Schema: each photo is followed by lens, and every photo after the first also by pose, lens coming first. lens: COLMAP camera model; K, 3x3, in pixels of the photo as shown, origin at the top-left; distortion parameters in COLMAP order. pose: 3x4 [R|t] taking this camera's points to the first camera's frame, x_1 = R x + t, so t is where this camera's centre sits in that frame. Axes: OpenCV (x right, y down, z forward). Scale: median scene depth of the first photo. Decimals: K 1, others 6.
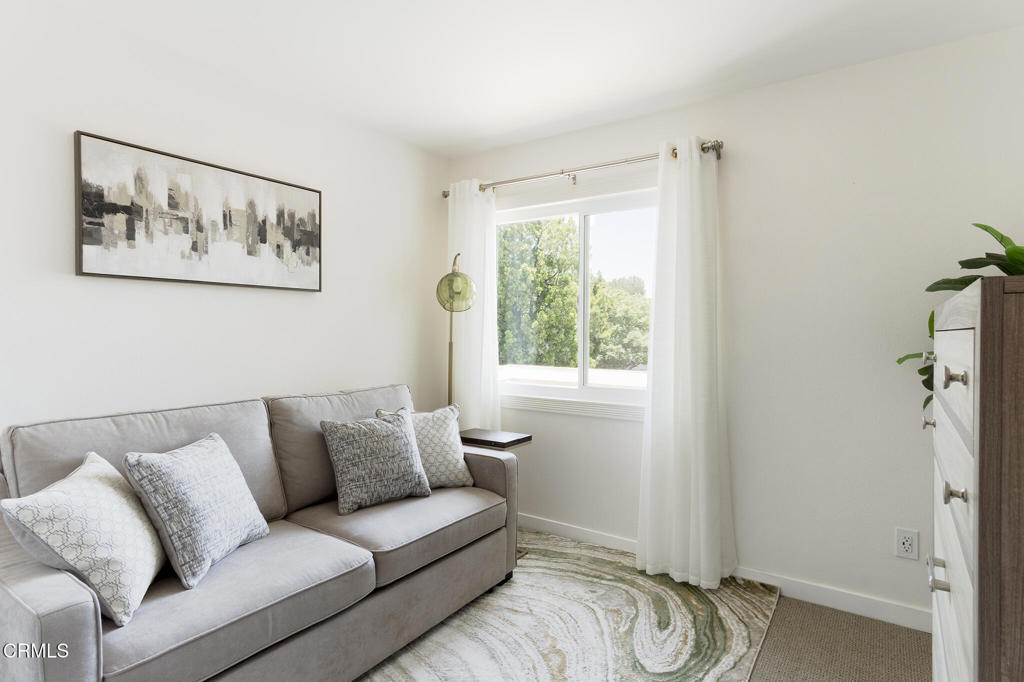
lens RADIAL K [[545.8, 0, 516.7], [0, 545.8, 334.5], [0, 0, 1]] dist [0.004694, 0.001843]
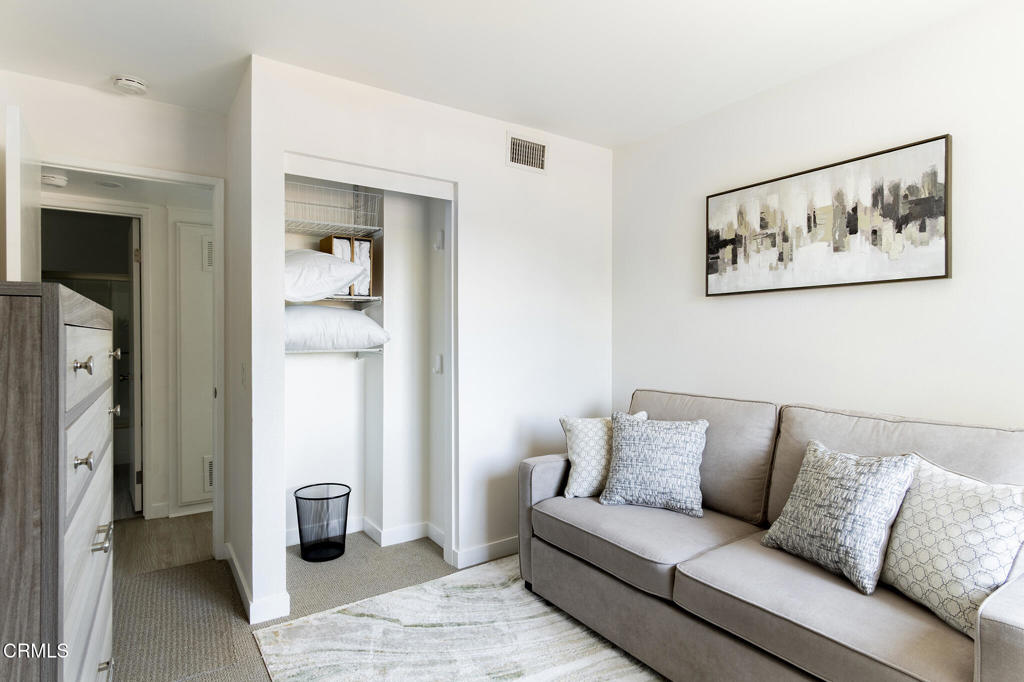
lens RADIAL K [[527.0, 0, 519.5], [0, 527.0, 347.4], [0, 0, 1]] dist [0.001282, 0.000130]
pose [[-0.359113, 0.014037, -0.933188, 0.559021], [-0.006262, 0.999828, 0.017449, 0.003422], [0.933273, 0.012110, -0.358964, 0.864778]]
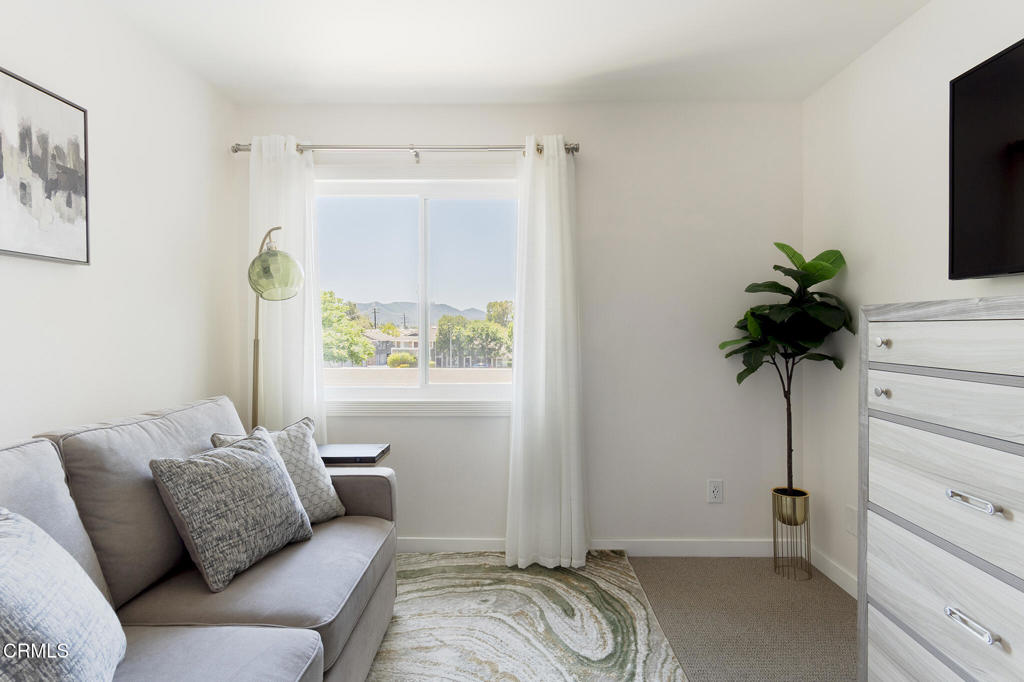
lens RADIAL K [[545.8, 0, 517.5], [0, 545.8, 335.2], [0, 0, 1]] dist [0.004694, 0.001843]
pose [[0.829680, -0.013615, 0.558074, -0.354881], [0.008380, 0.999894, 0.011935, 0.002122], [-0.558177, -0.005225, 0.829706, 0.202714]]
